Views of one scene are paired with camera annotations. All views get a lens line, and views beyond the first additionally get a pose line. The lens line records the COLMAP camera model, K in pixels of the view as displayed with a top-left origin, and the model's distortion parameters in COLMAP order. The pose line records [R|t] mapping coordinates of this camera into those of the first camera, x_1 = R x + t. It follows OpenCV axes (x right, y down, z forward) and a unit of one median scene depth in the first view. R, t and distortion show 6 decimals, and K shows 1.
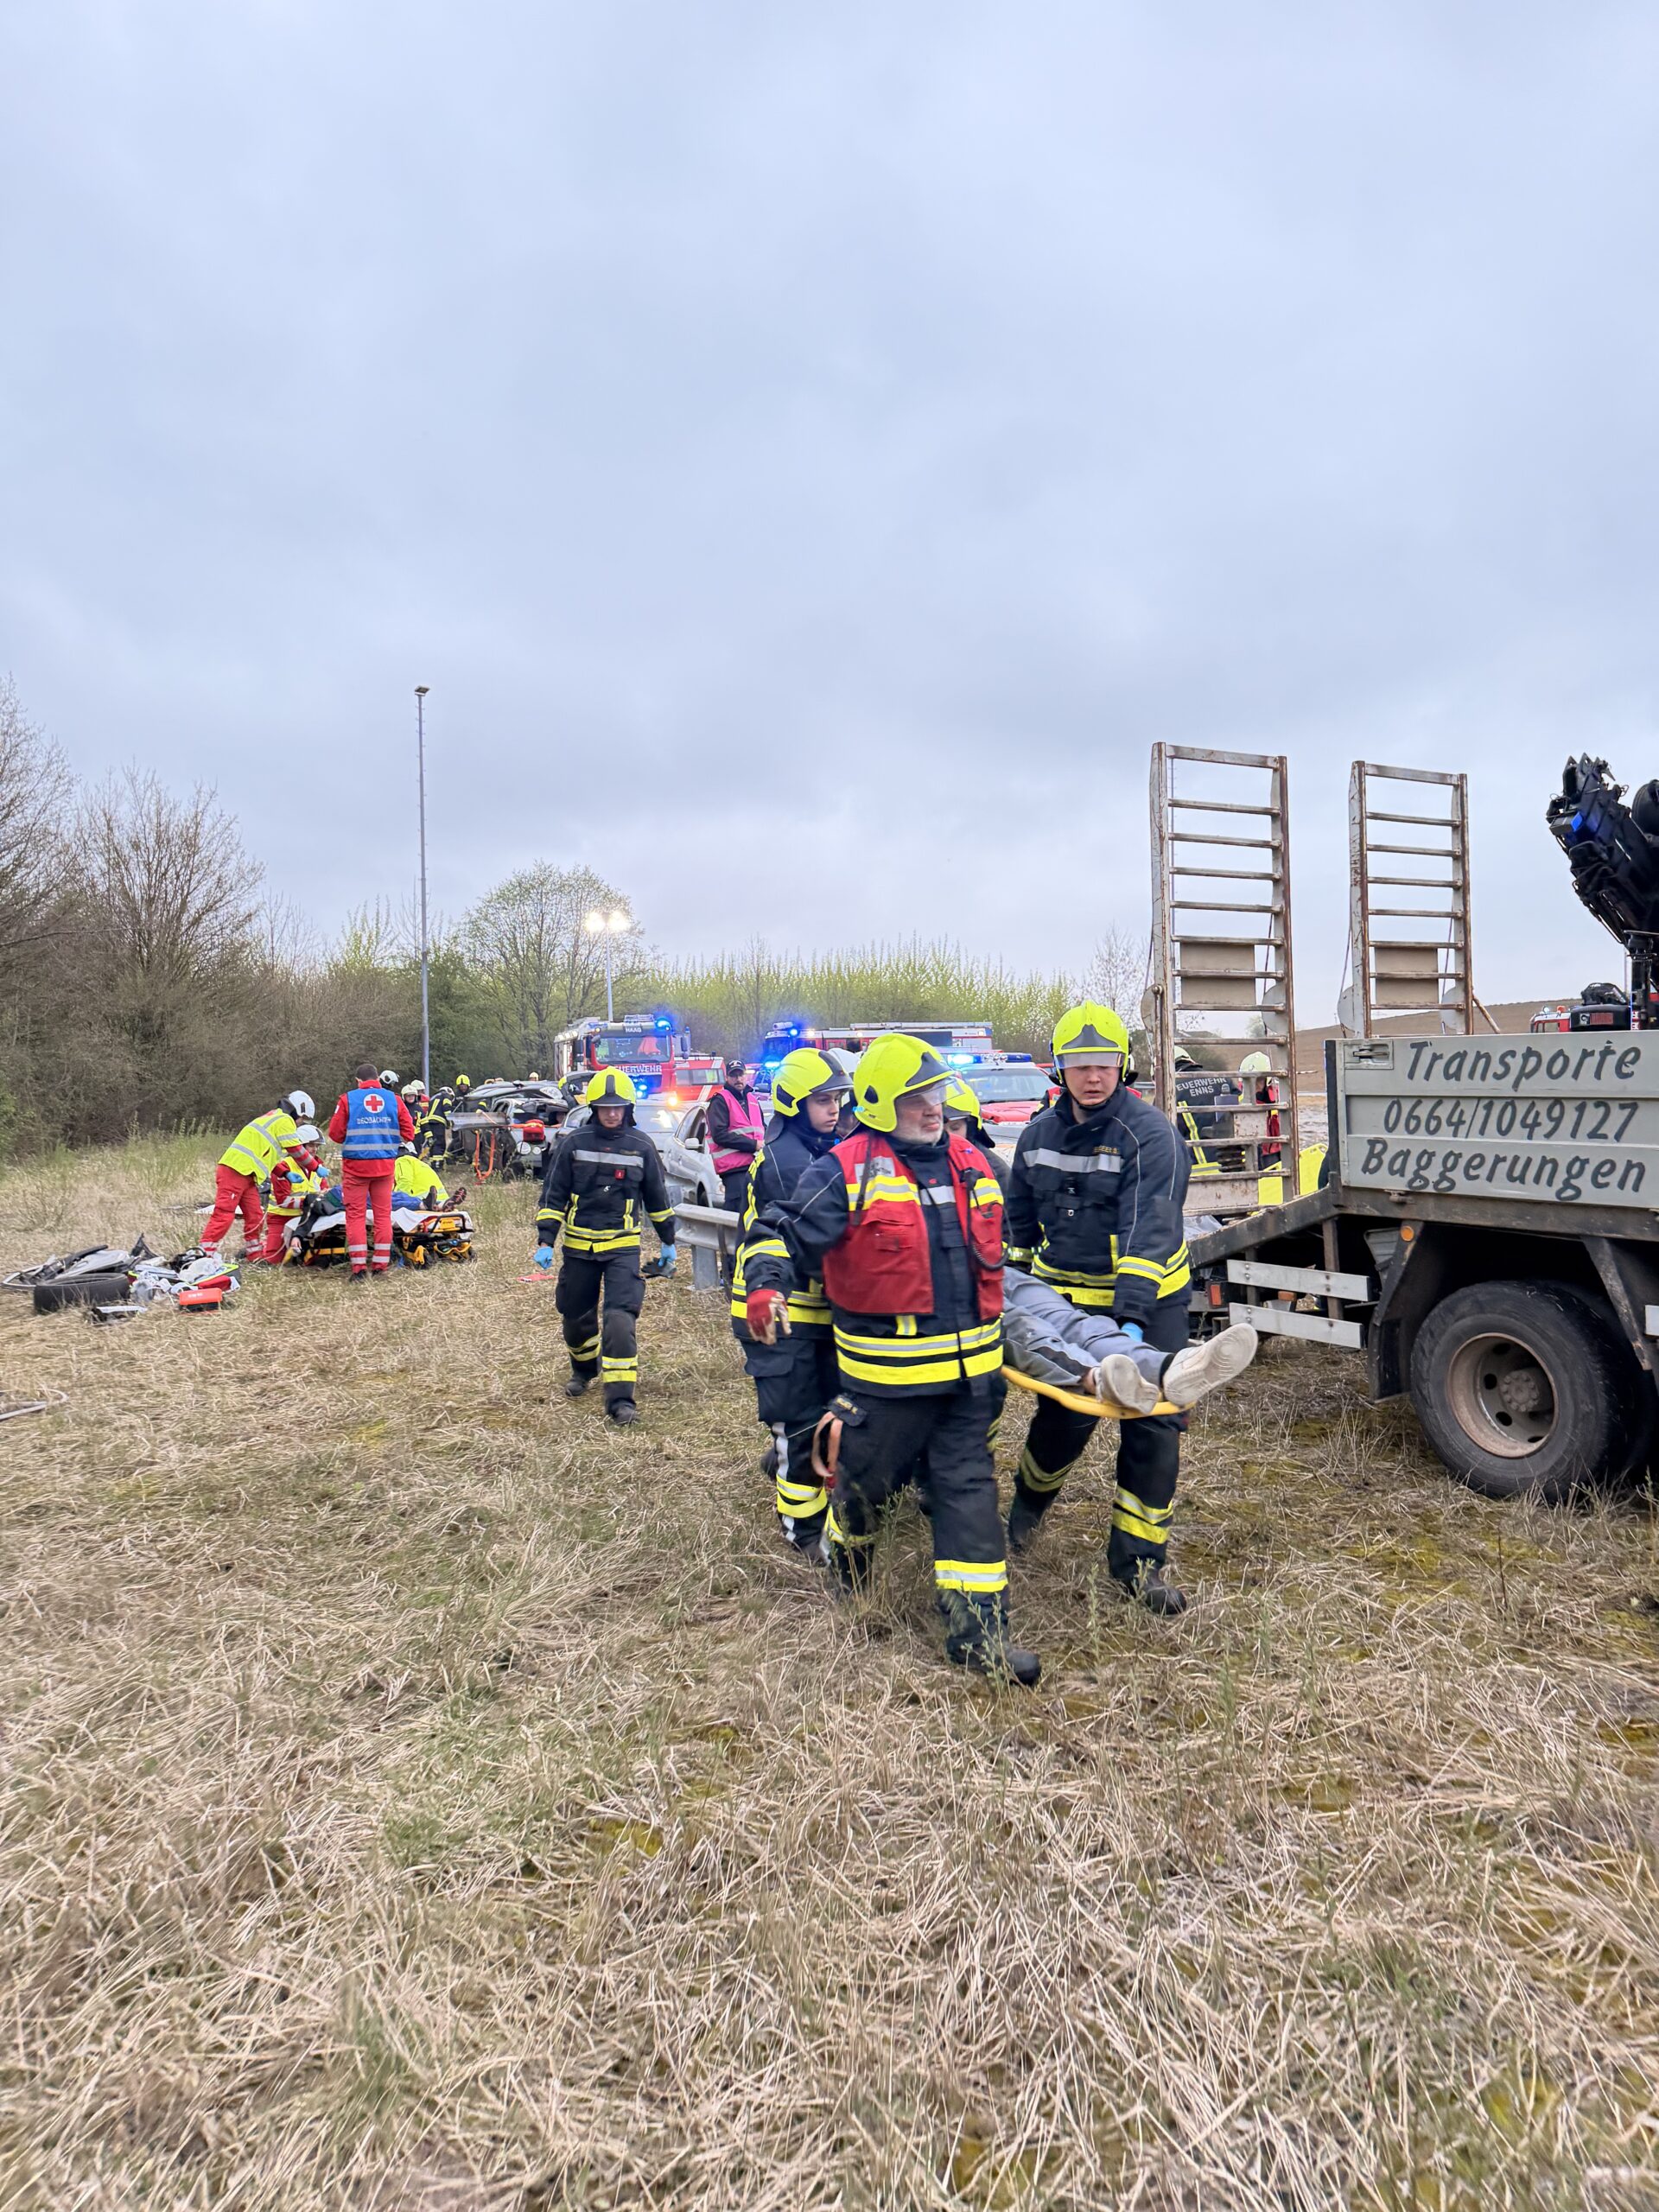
lens RADIAL K [[1517.9, 0, 819.9], [0, 1517.9, 1098.1], [0, 0, 1]] dist [0.110326, 0.000265]
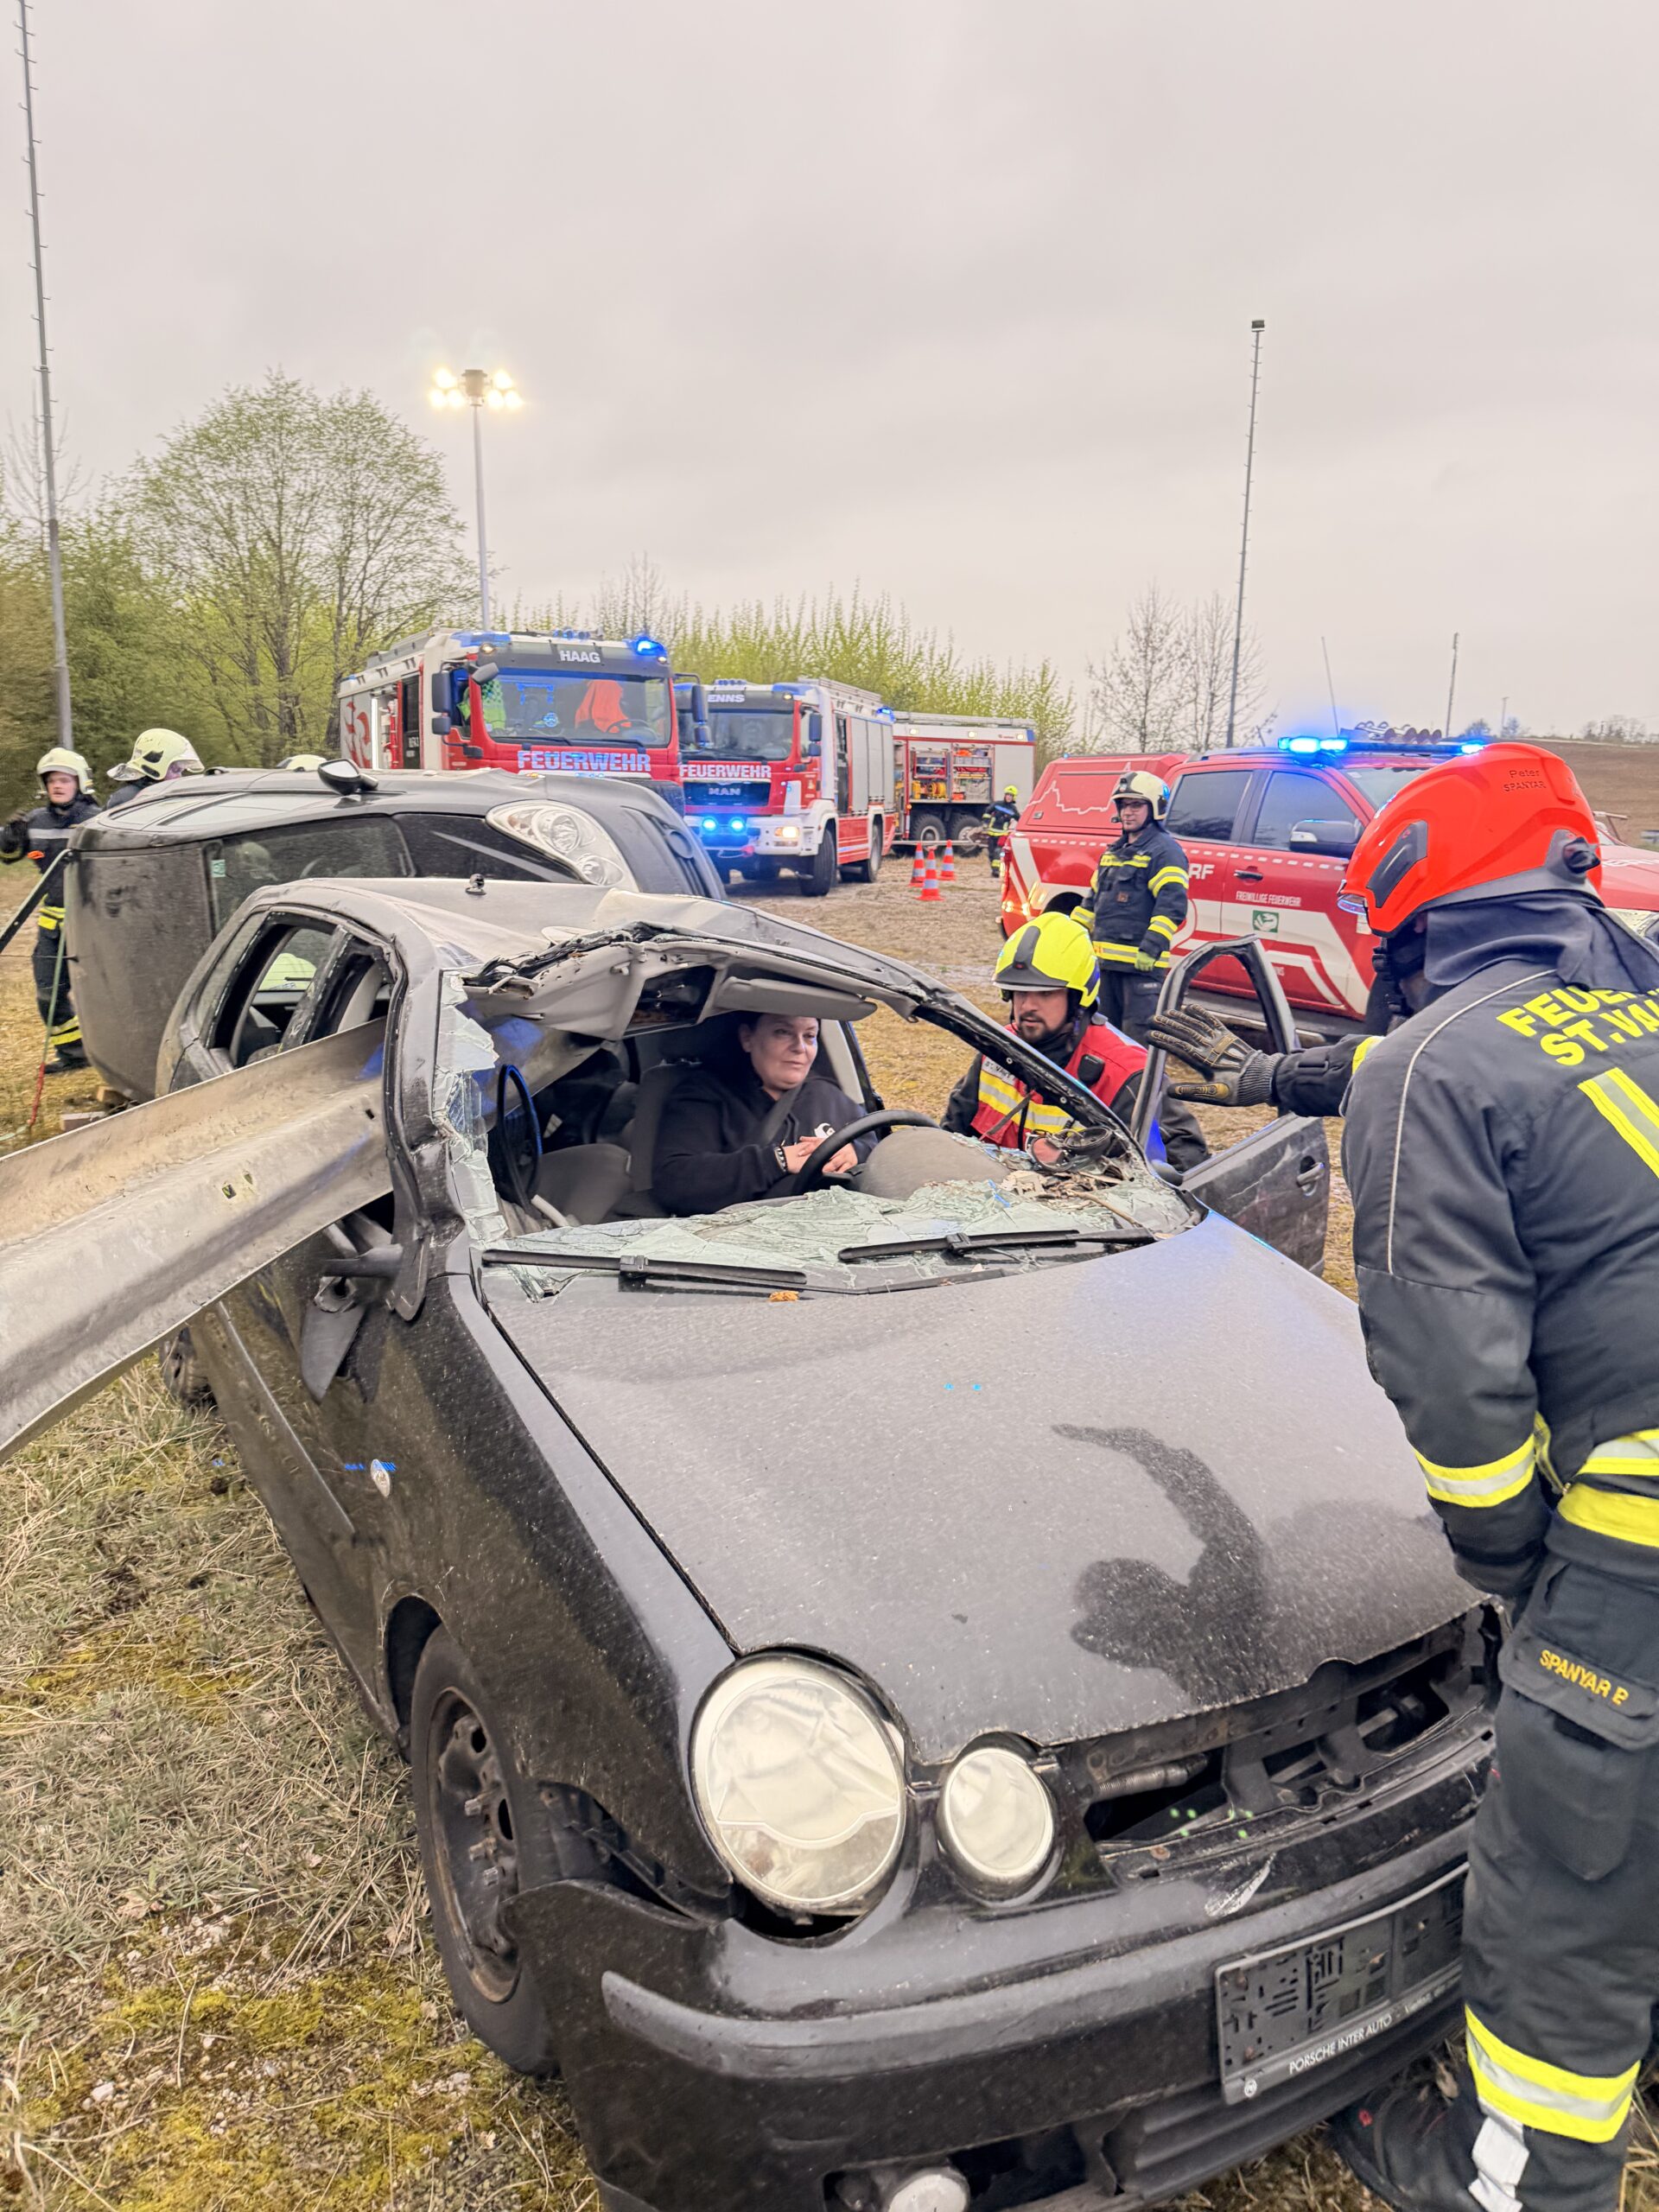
lens RADIAL K [[1564.8, 0, 808.5], [0, 1564.8, 1127.8], [0, 0, 1]] dist [0.133645, -0.285789]
pose [[0.988192, 0.006248, 0.153095, -0.088234], [-0.034988, 0.981971, 0.185767, -0.002724], [-0.149174, -0.188930, 0.970594, 0.403456]]
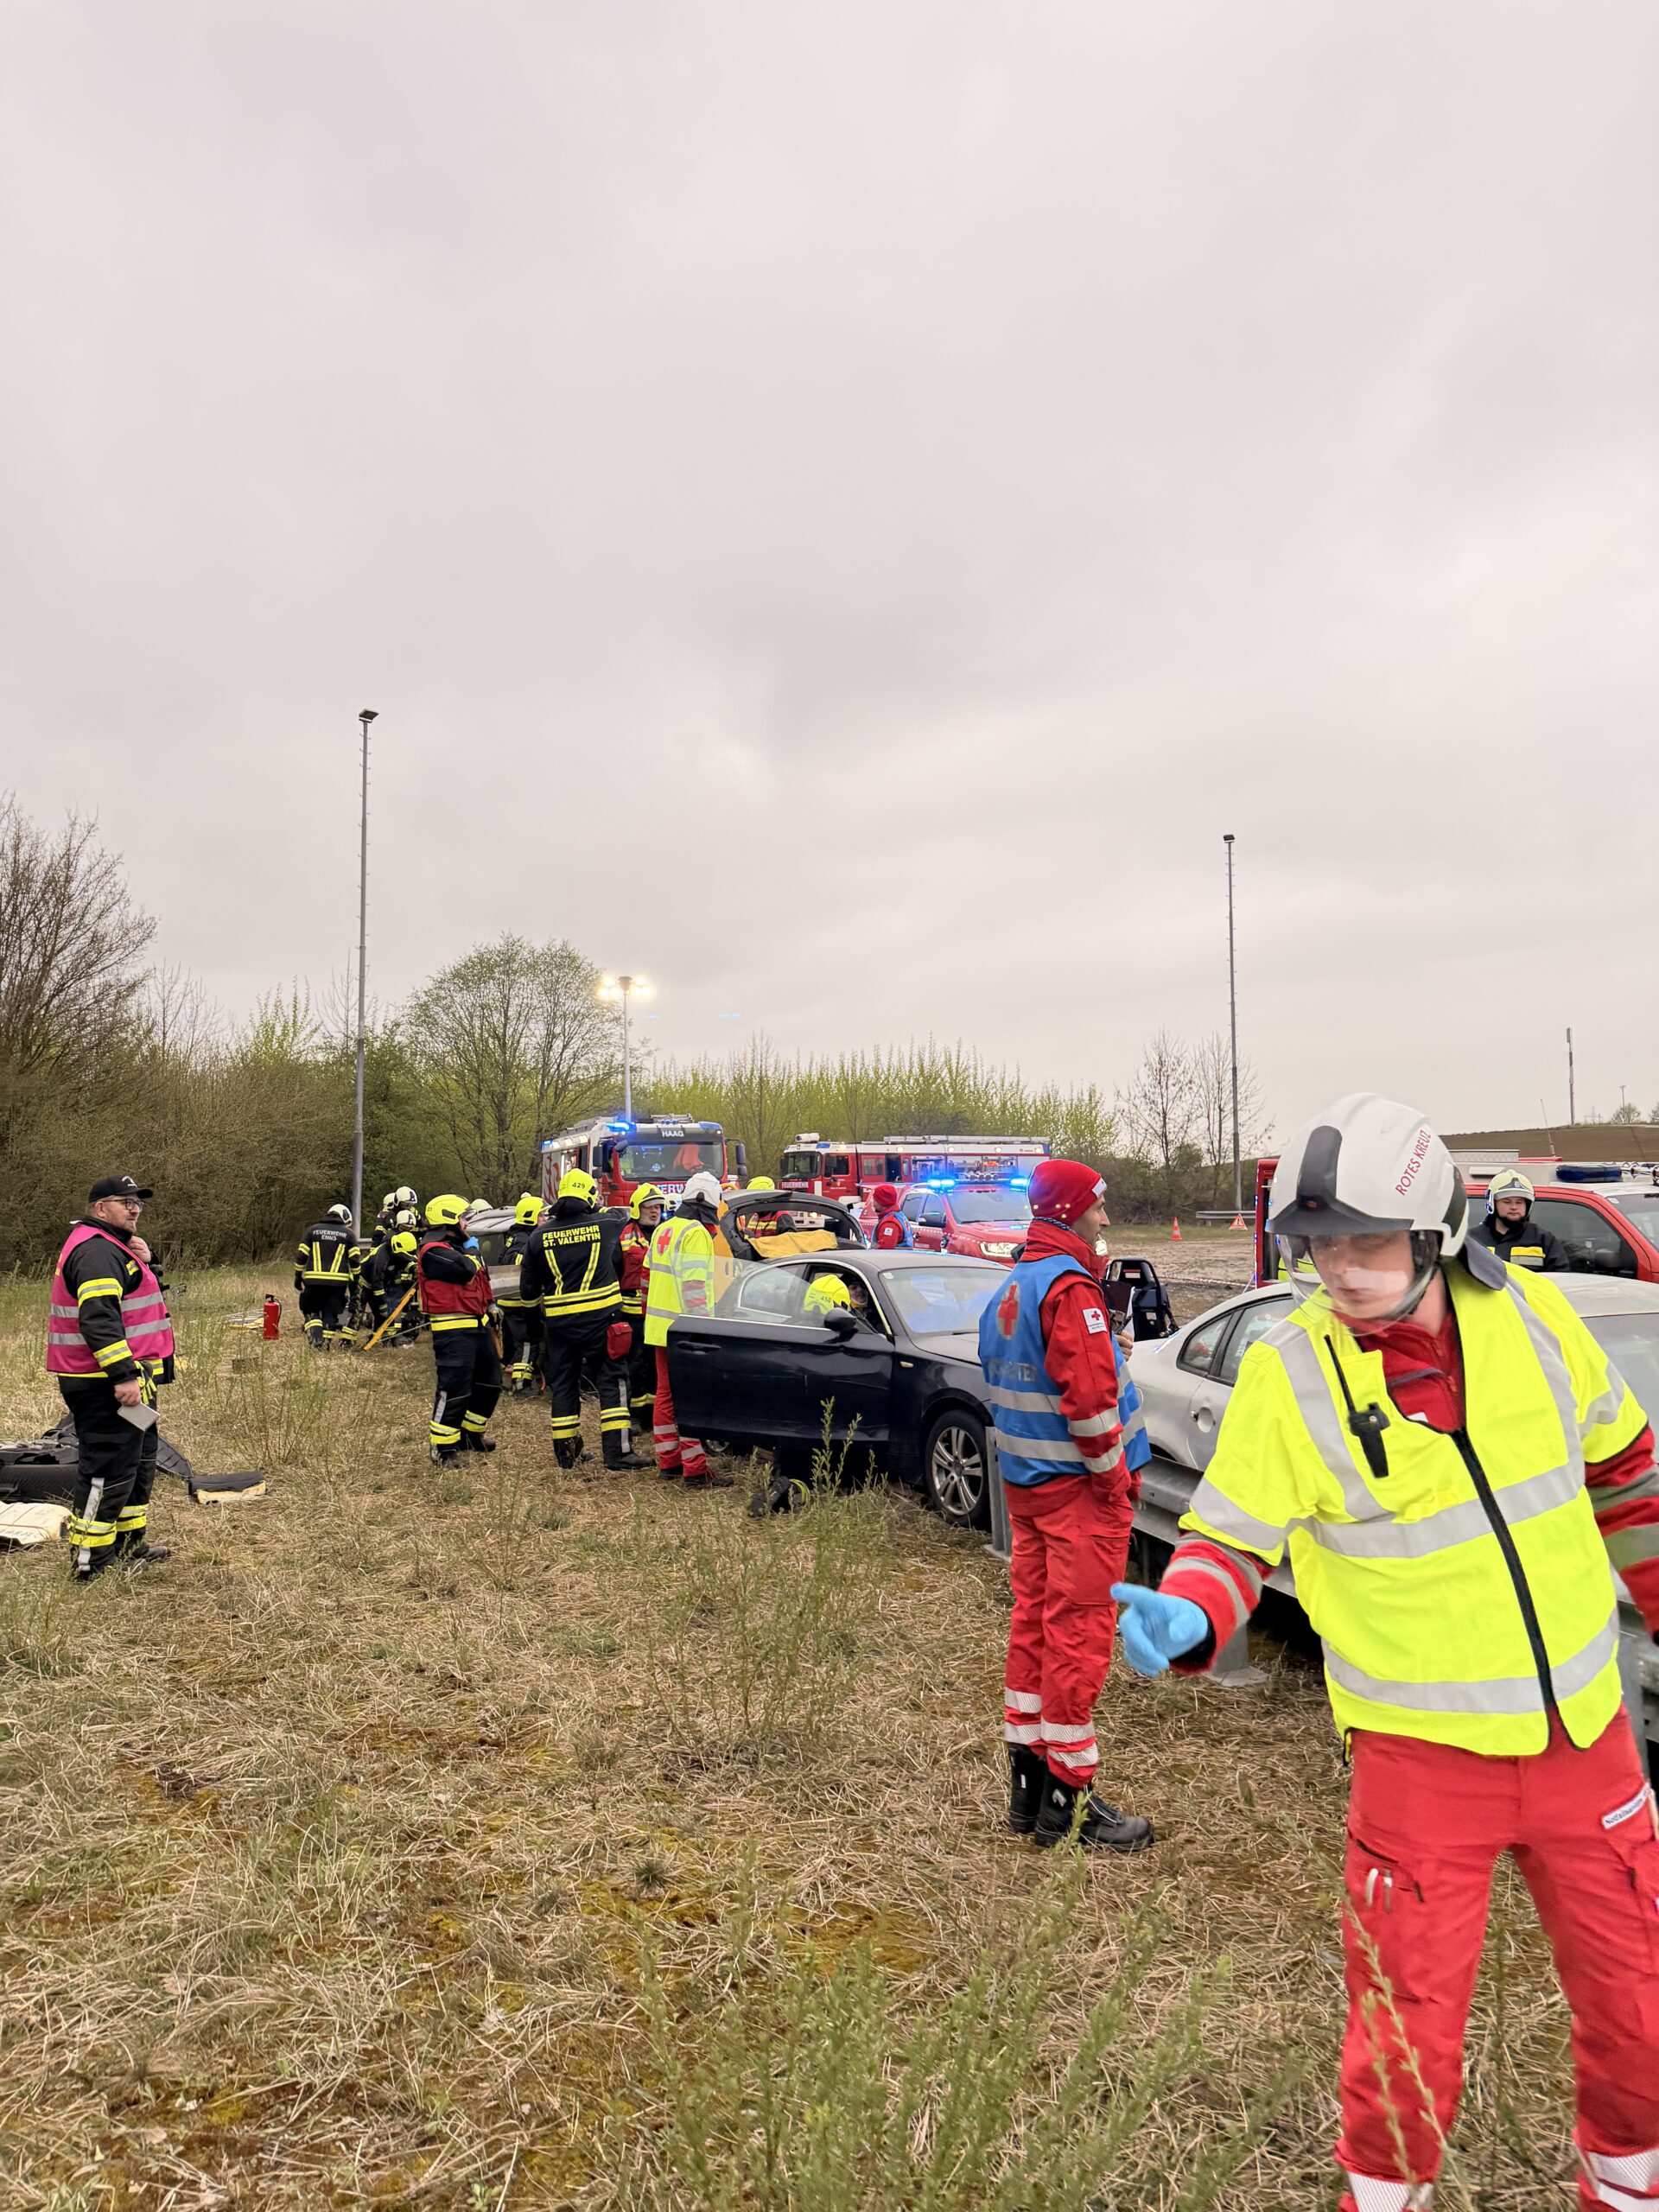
lens RADIAL K [[1543.4, 0, 839.9], [0, 1543.4, 1104.8], [0, 0, 1]] dist [0.184084, -0.379736]
pose [[0.997956, 0.011809, 0.062803, -0.062794], [-0.007029, 0.997100, -0.075782, -0.002818], [-0.063515, 0.075186, 0.995145, 0.186642]]
